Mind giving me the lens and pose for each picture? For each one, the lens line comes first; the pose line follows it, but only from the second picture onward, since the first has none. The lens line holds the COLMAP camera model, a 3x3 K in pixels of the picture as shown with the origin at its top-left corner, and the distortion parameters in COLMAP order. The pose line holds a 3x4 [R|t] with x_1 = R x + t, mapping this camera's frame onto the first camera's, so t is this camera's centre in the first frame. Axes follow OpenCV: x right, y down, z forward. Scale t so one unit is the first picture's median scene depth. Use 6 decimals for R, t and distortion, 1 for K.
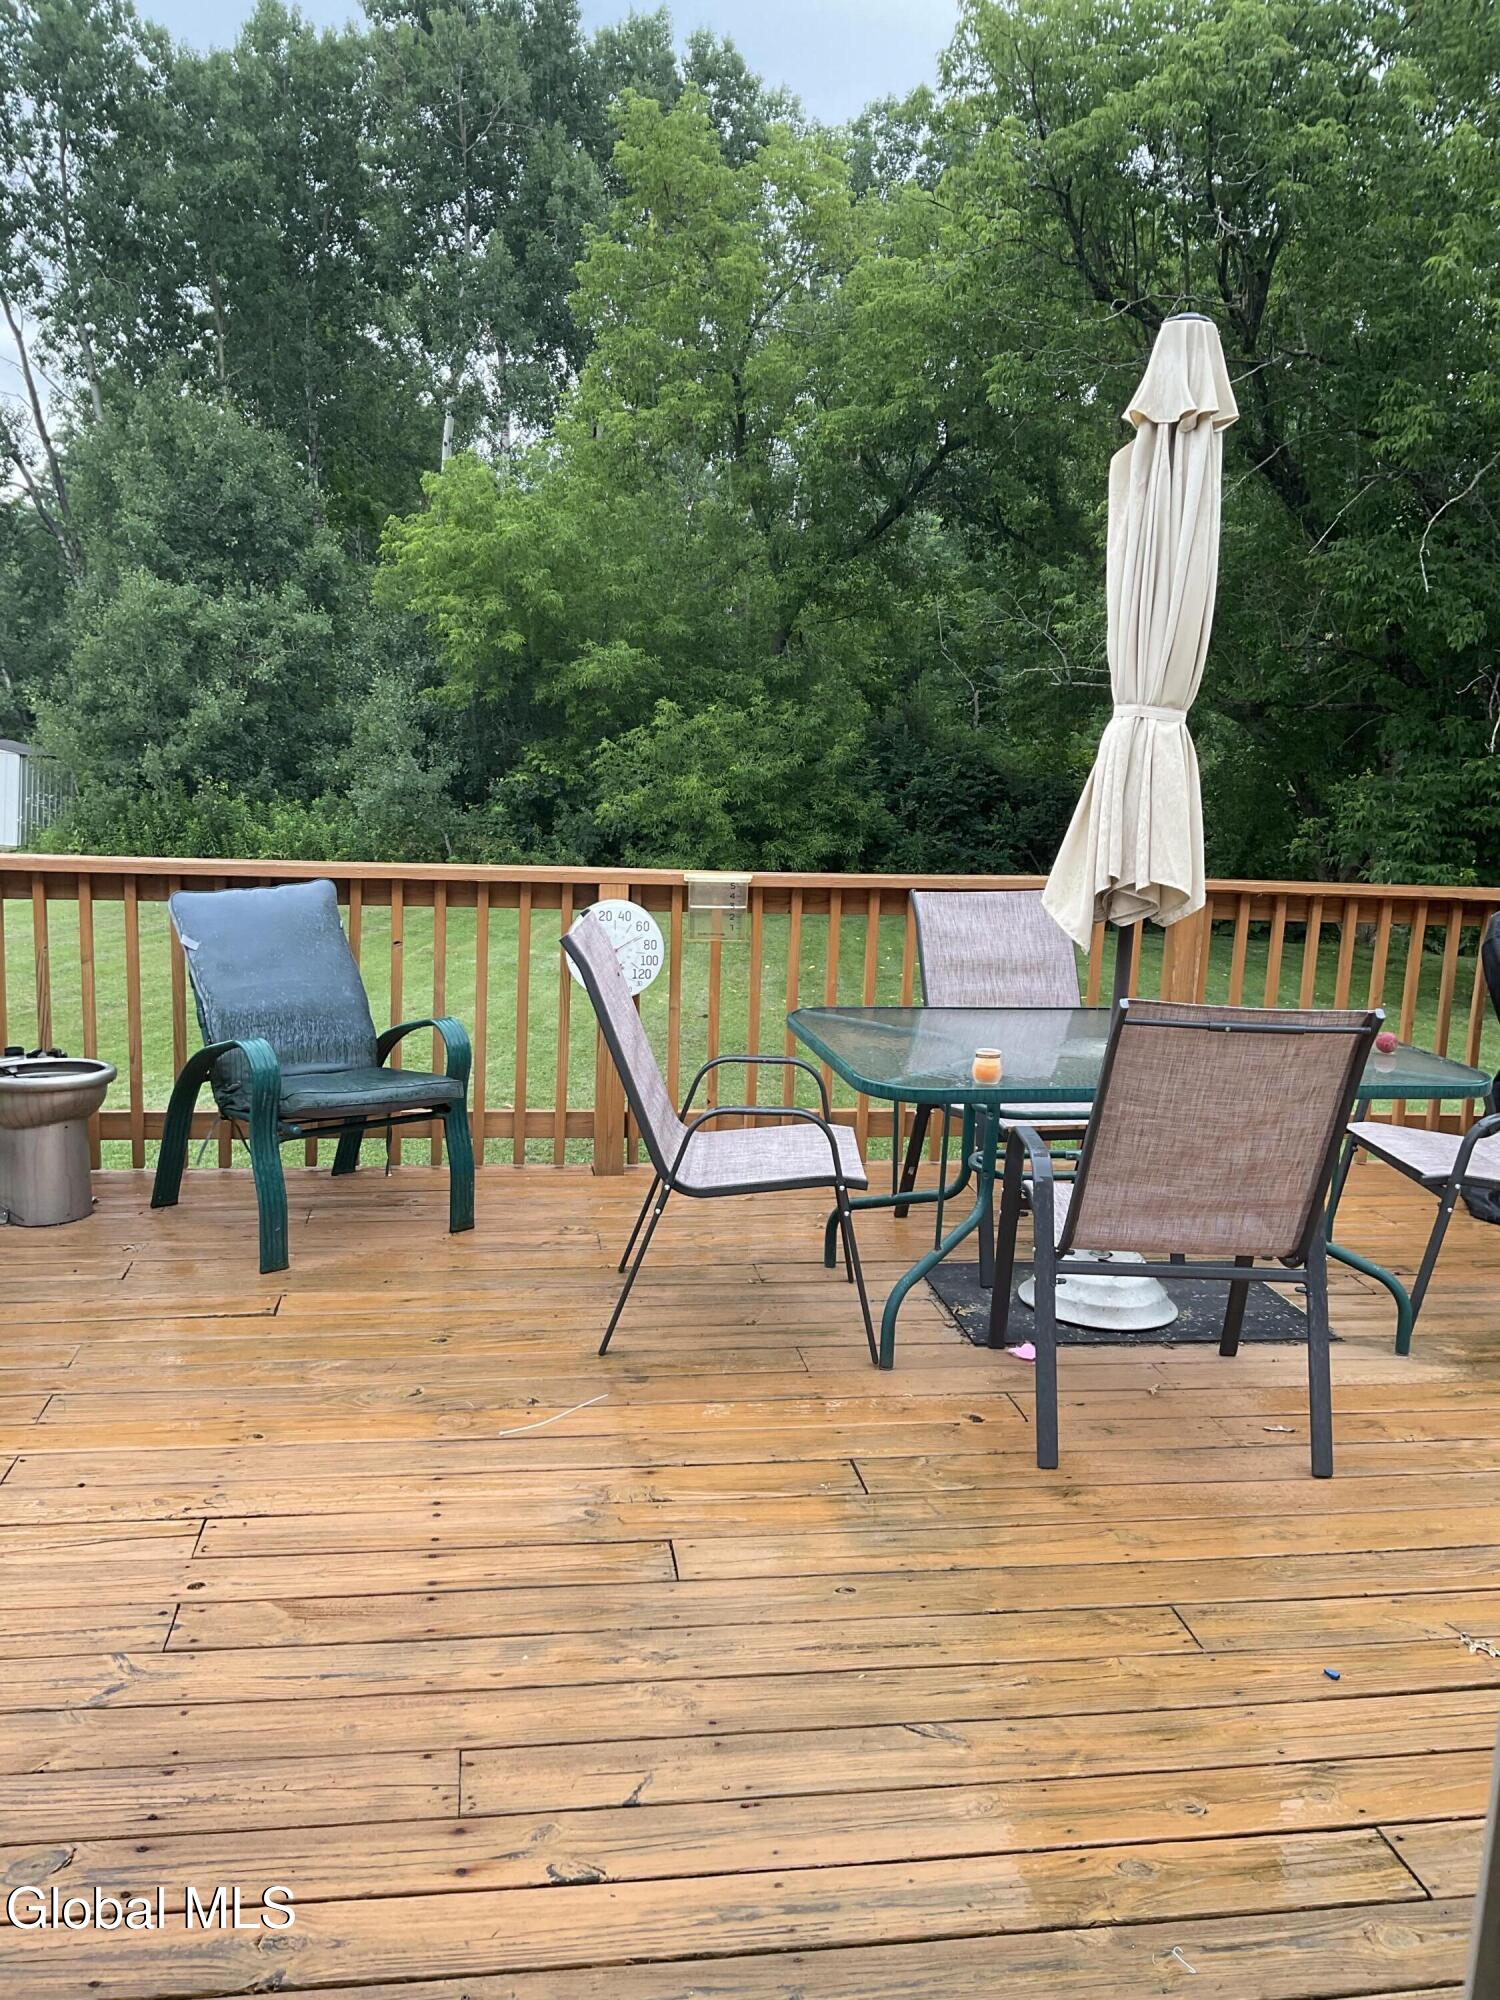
lens RADIAL K [[1681.6, 0, 750.0], [0, 1681.6, 1000.0], [0, 0, 1]] dist [0.114831, -0.243973]
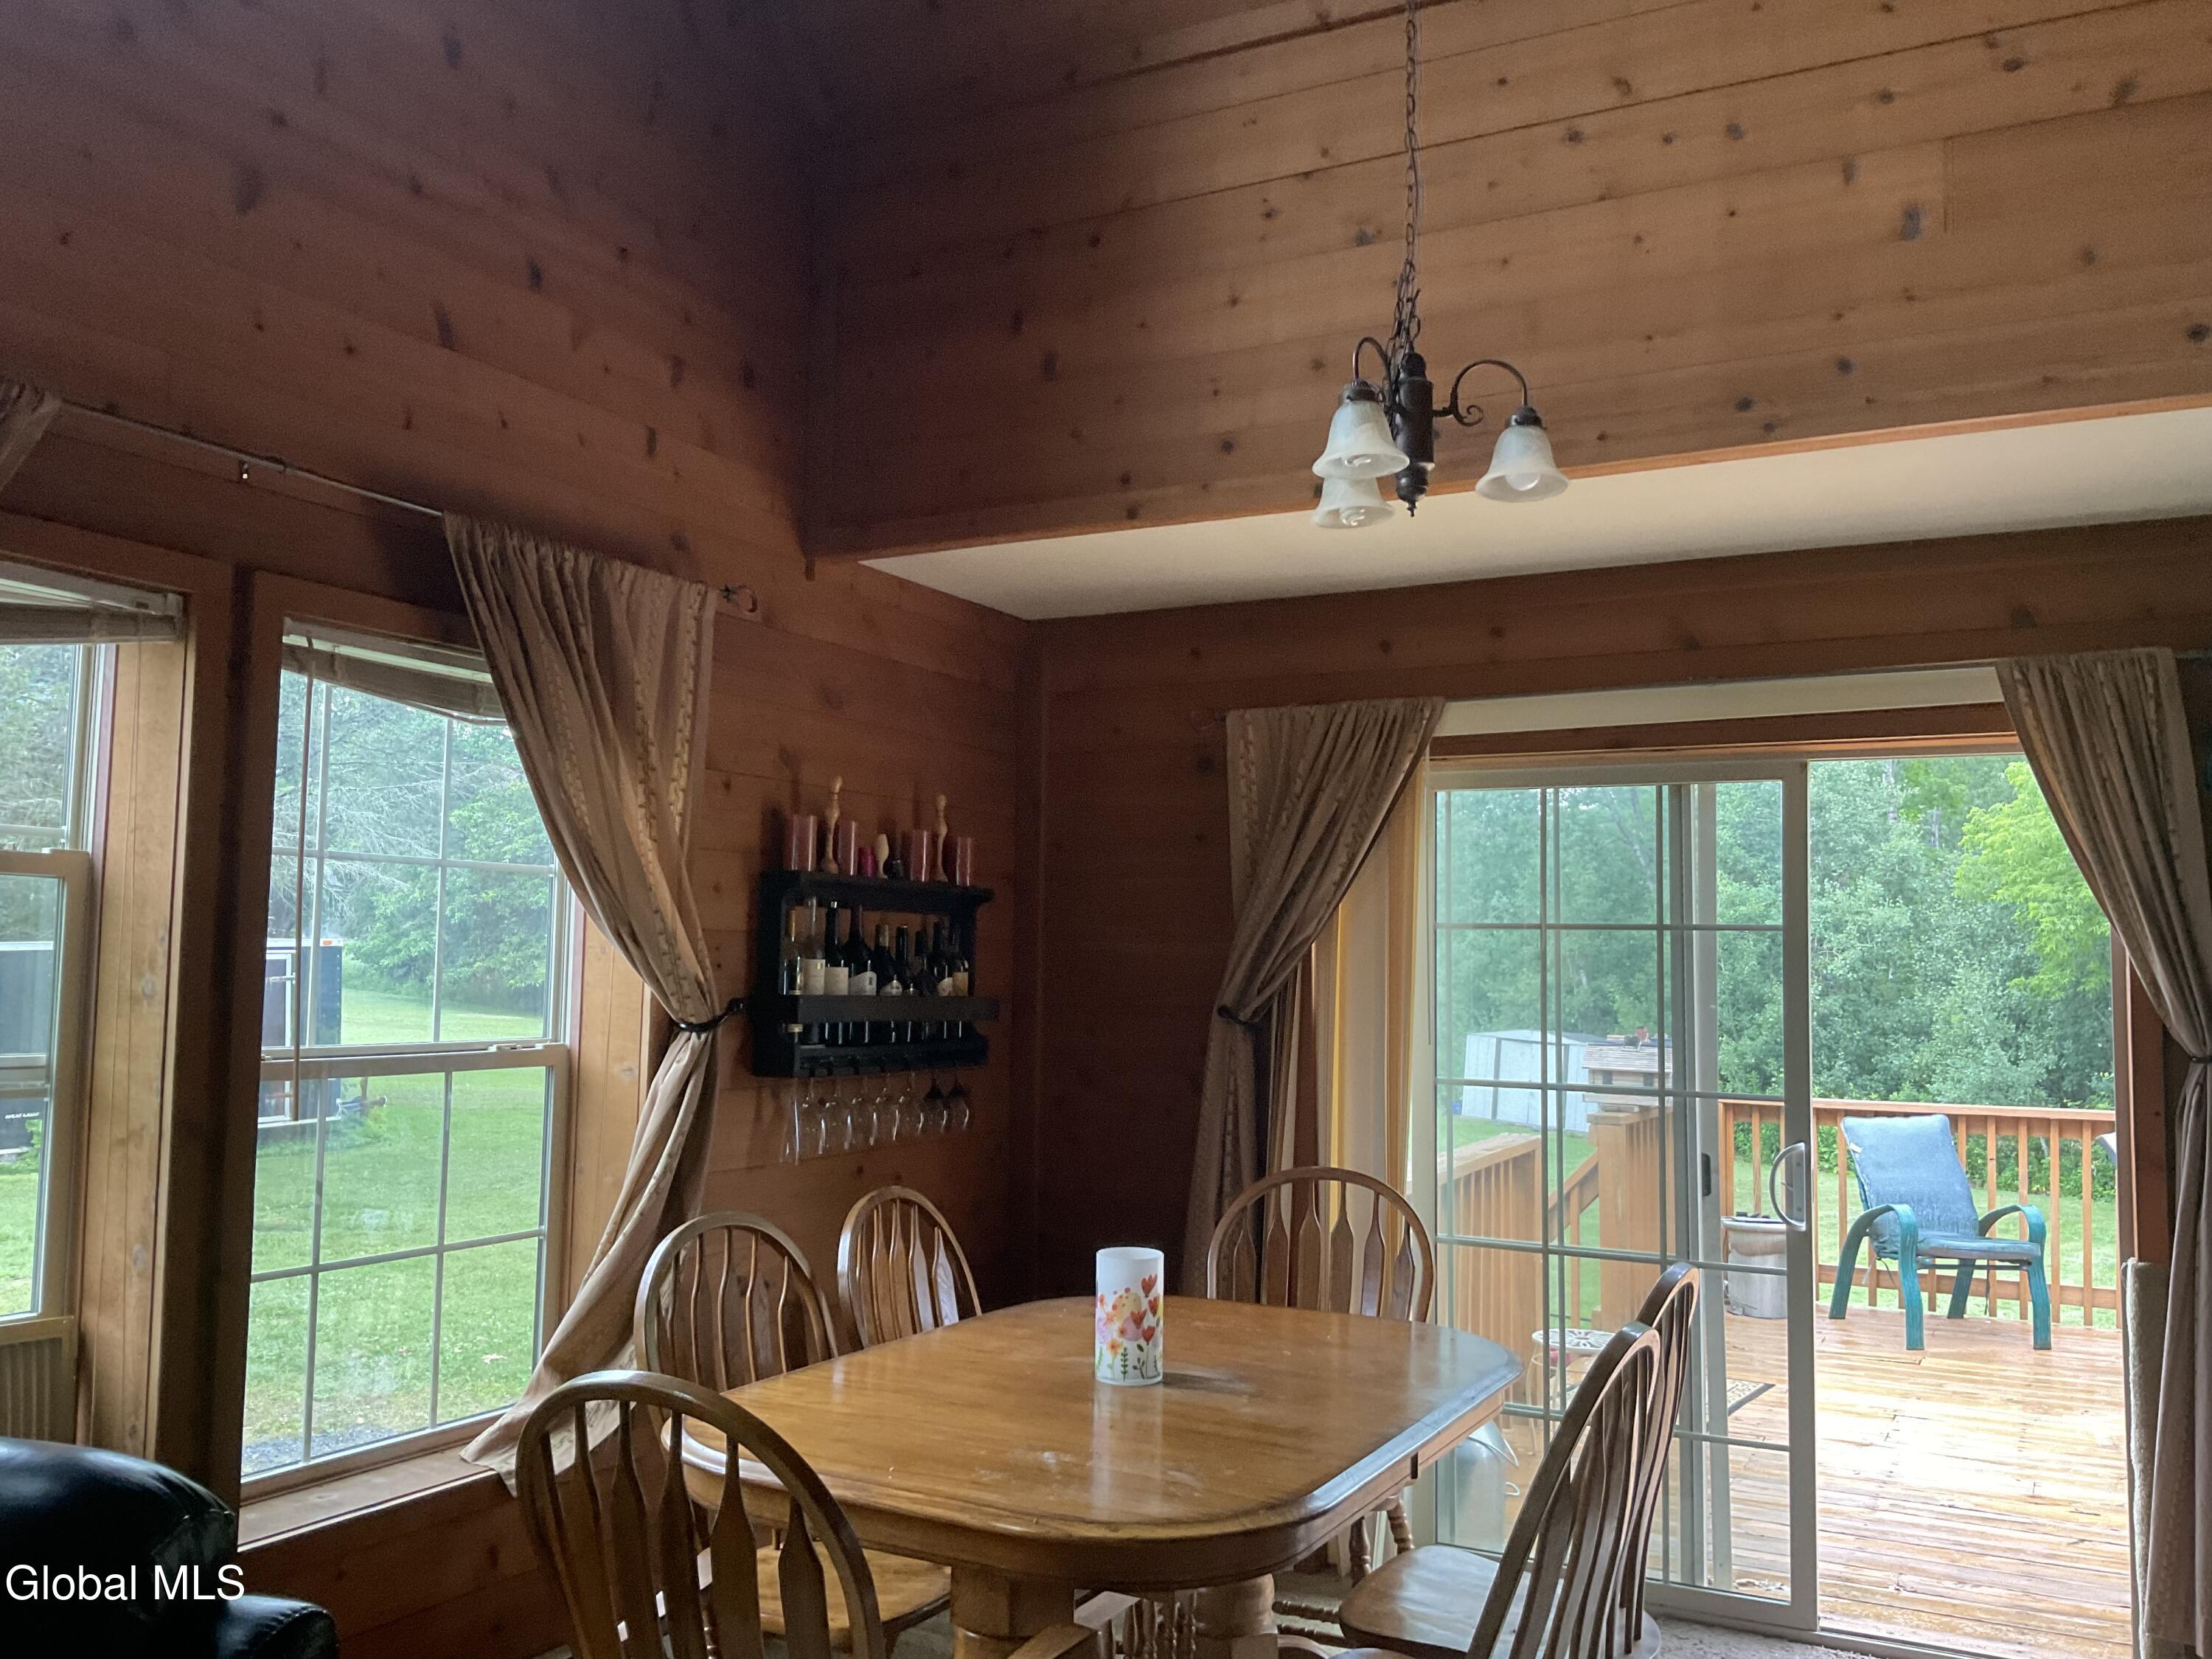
lens RADIAL K [[1859.8, 0, 1109.9], [0, 1859.8, 845.2], [0, 0, 1]] dist [0.114831, -0.243973]
pose [[0.805594, -0.063969, -0.589004, 0.026903], [-0.085861, 0.971054, -0.222895, 0.022619], [0.586213, 0.230135, 0.776783, -0.135609]]
